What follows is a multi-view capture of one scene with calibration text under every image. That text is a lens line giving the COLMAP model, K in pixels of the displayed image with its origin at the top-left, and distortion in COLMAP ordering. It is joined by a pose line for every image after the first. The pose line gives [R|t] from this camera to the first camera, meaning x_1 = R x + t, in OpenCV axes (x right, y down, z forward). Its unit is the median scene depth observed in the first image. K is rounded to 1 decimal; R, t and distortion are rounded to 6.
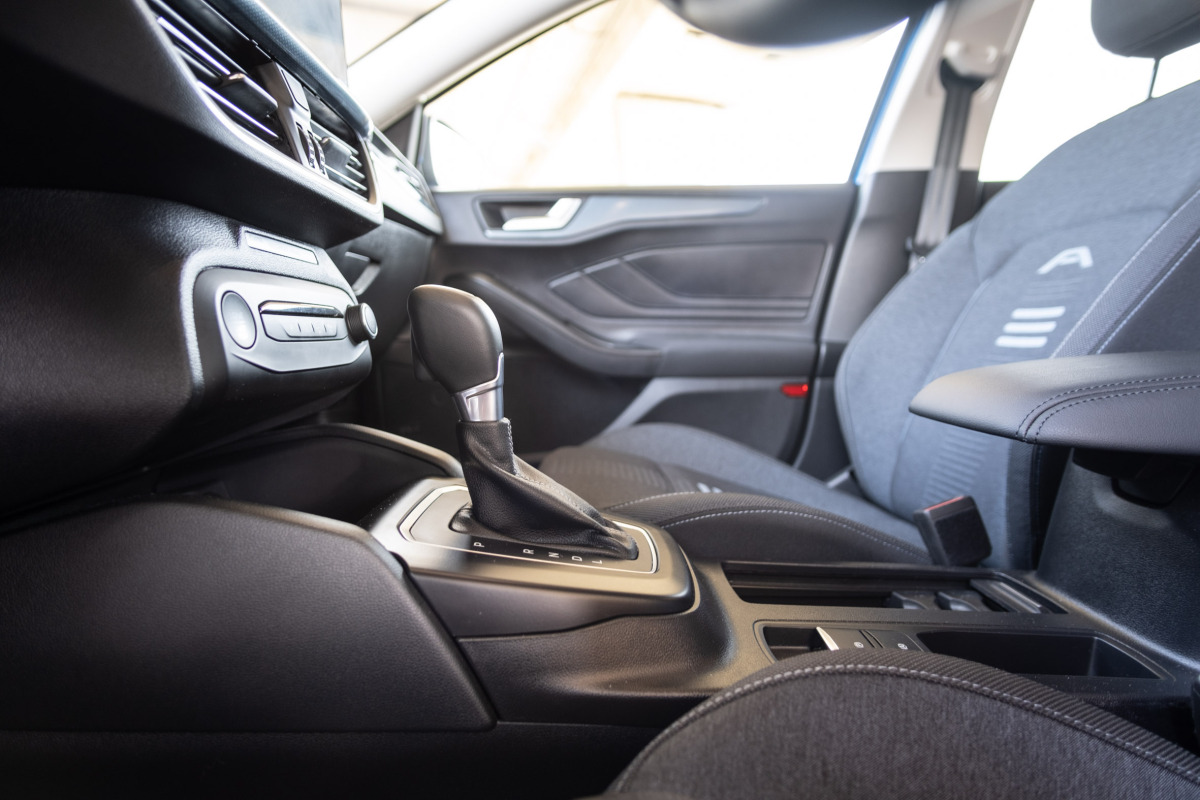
lens RADIAL K [[648.8, 0, 599.3], [0, 648.8, 402.6], [0, 0, 1]] dist [-0.033993, 0.001750]
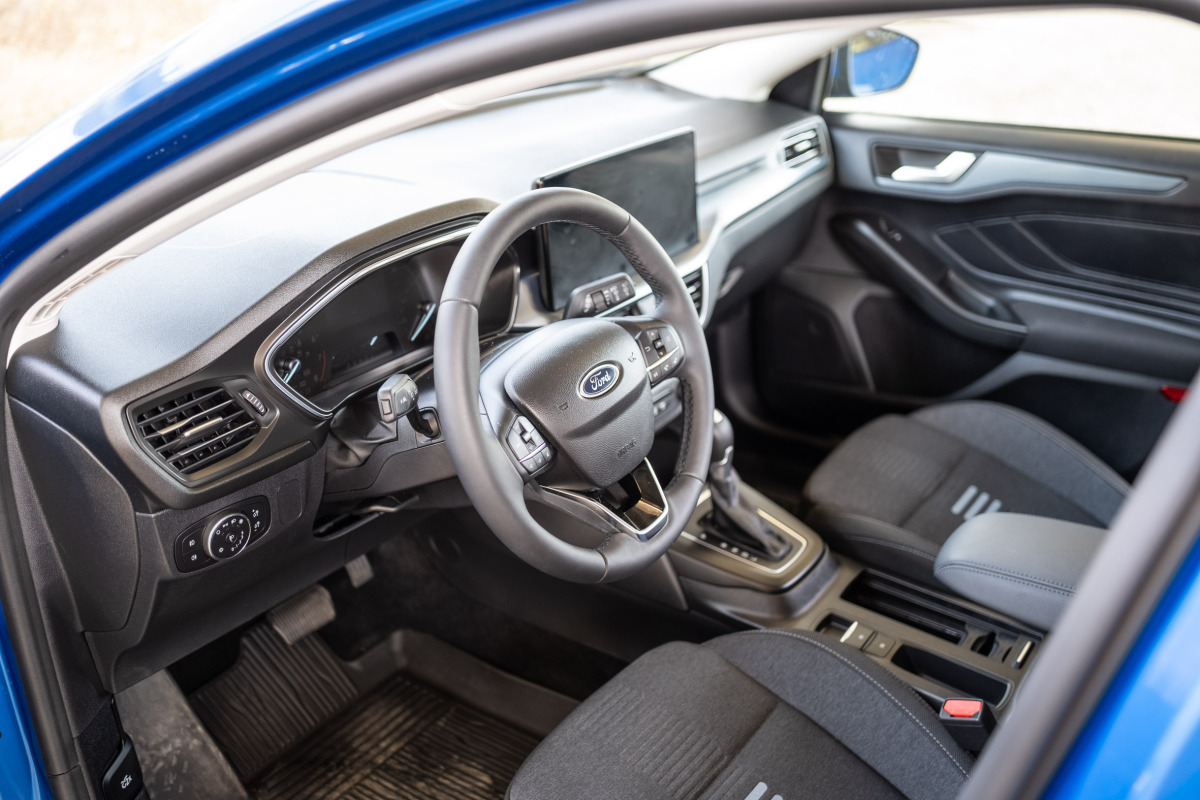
lens RADIAL K [[1200.1, 0, 600.9], [0, 1200.1, 399.5], [0, 0, 1]] dist [0.015123, 0.000000]
pose [[0.799376, 0.232509, -0.554019, 0.602550], [-0.033135, 0.937745, 0.345741, -0.575560], [0.599917, -0.258019, 0.757315, -0.775236]]
